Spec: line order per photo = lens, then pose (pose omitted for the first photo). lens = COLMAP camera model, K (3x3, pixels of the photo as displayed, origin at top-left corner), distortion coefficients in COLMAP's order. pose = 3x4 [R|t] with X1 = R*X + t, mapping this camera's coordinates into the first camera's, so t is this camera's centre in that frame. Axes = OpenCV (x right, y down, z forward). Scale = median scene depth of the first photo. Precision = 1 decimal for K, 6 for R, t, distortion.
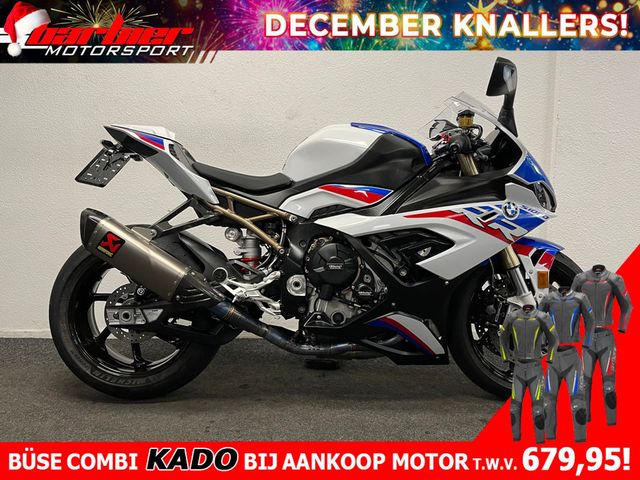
lens RADIAL K [[491.5, 0, 320.0], [0, 491.5, 240.0], [0, 0, 1]] dist [-0.001631, -0.003979]
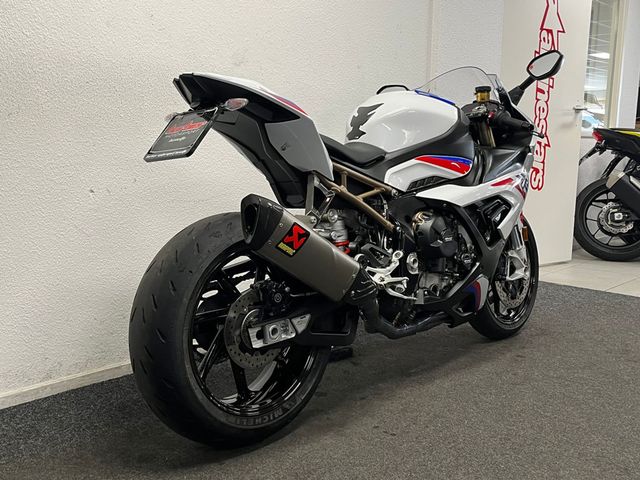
lens RADIAL K [[701.5, 0, 320.0], [0, 701.5, 240.0], [0, 0, 1]] dist [0.006406, 0.008475]
pose [[0.695157, -0.104037, 0.711290, -1.151708], [0.067837, 0.994550, 0.079169, -0.072769], [-0.715650, -0.006783, 0.698426, 0.187753]]
